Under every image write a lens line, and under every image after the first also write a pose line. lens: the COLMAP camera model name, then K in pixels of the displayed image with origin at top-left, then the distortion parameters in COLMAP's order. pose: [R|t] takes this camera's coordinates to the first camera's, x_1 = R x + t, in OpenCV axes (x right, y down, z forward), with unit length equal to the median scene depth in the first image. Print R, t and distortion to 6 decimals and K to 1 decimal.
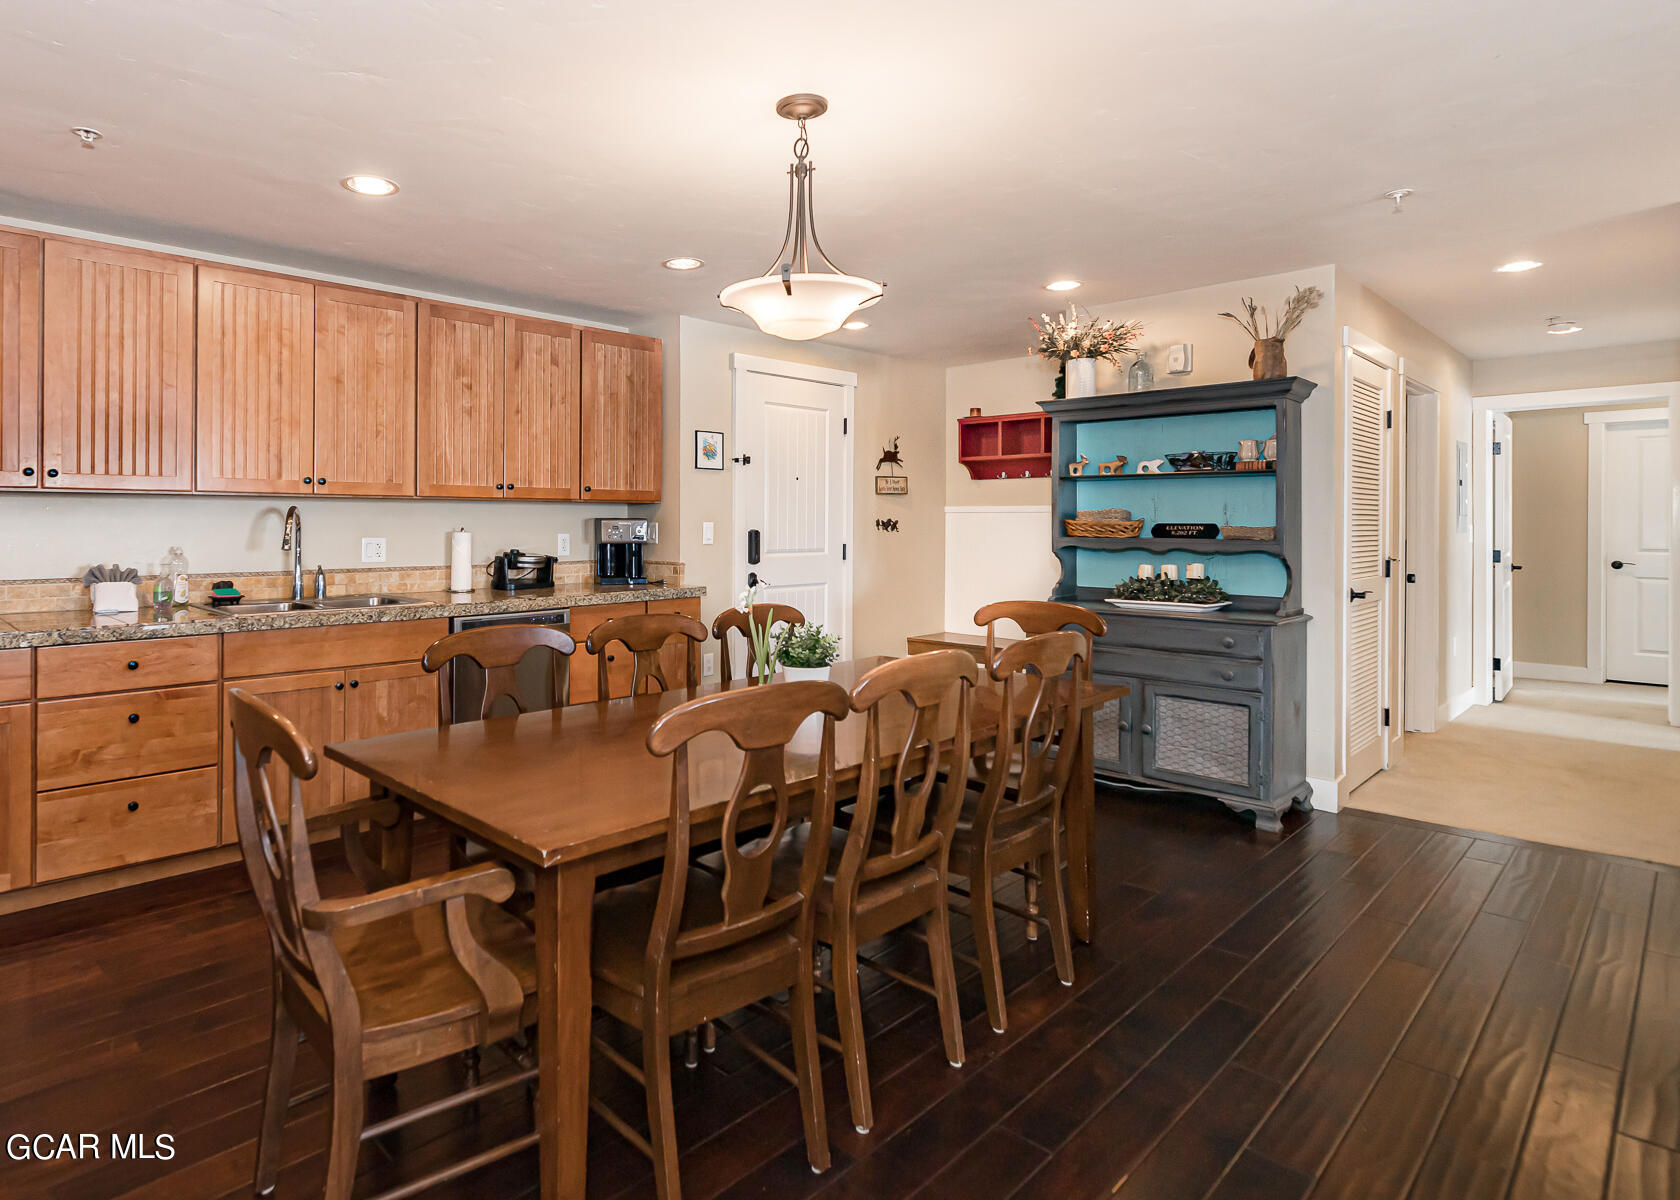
lens RADIAL K [[929.2, 0, 679.8], [0, 929.2, 524.0], [0, 0, 1]] dist [-0.000046, -0.000128]
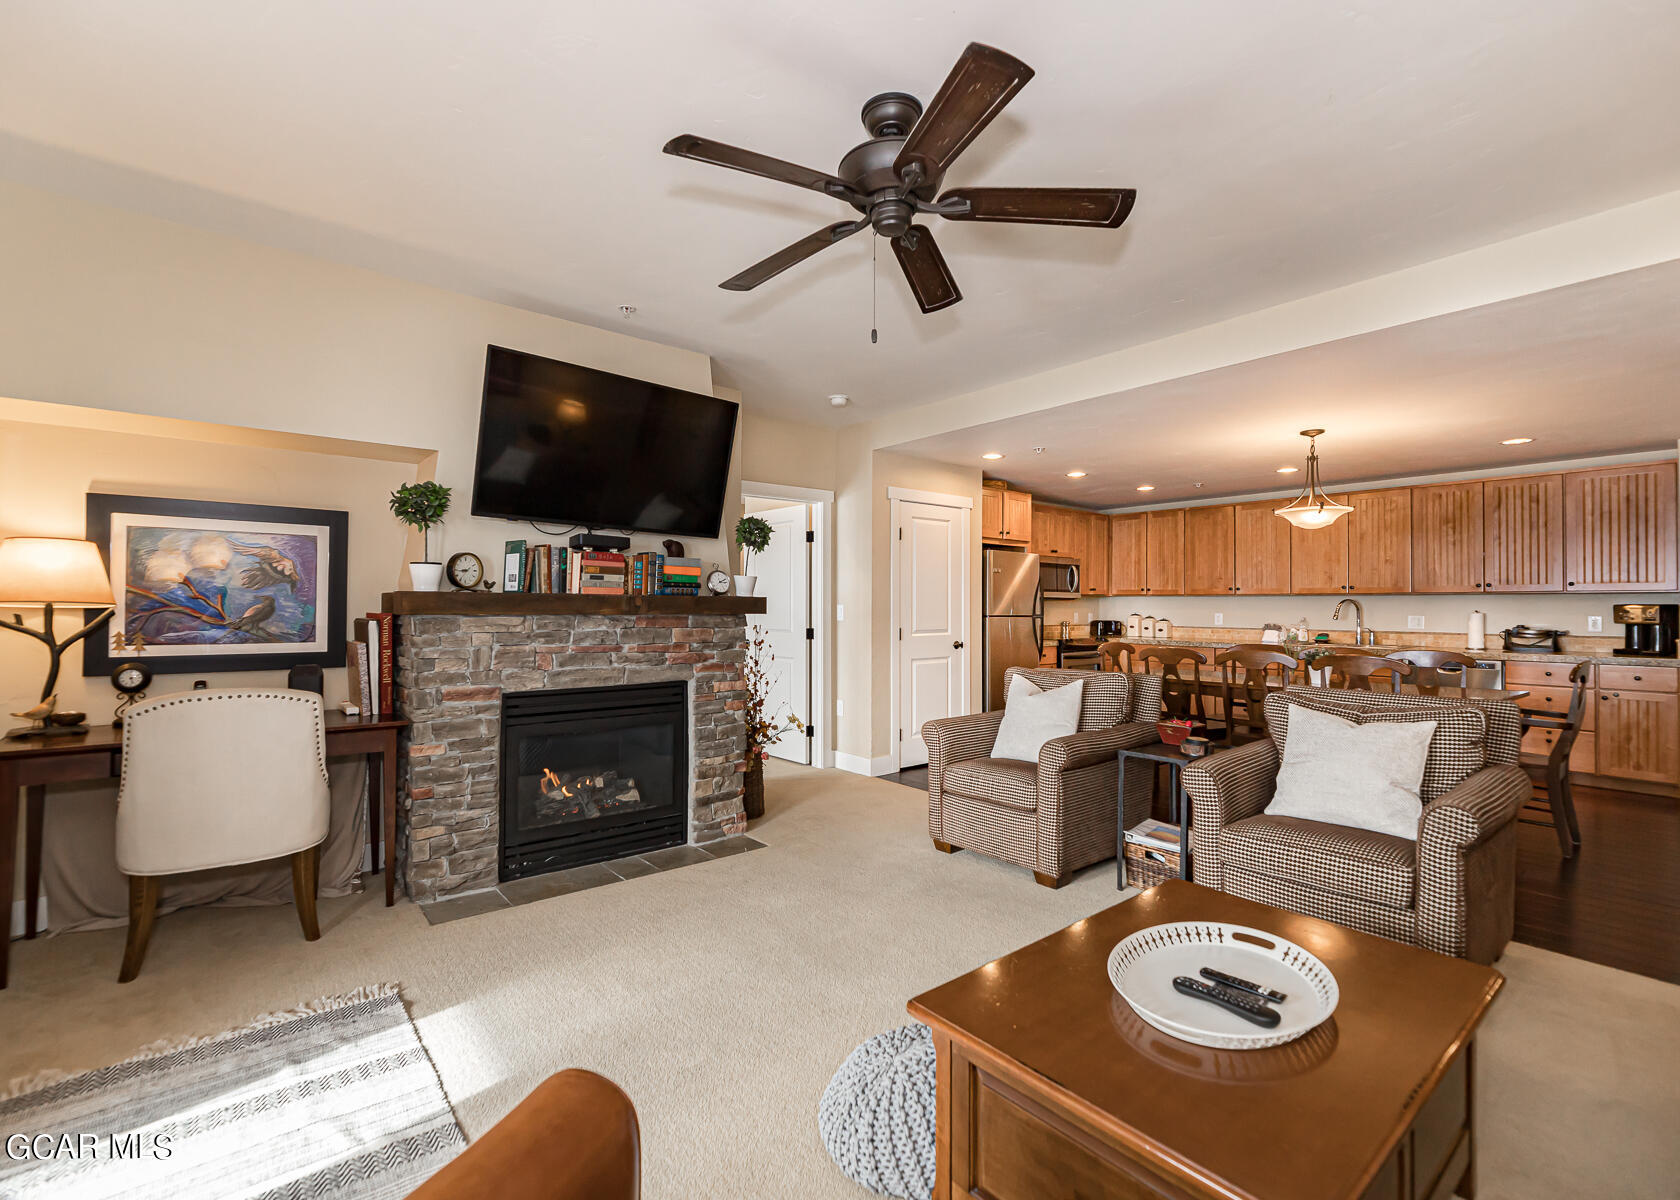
lens RADIAL K [[746.3, 0, 827.1], [0, 746.3, 600.0], [0, 0, 1]] dist [-0.000475, -0.000030]
pose [[-0.057635, -0.010616, -0.998281, 1.215297], [-0.008166, 0.999915, -0.010162, 0.008653], [0.998304, 0.007566, -0.057716, -0.077361]]
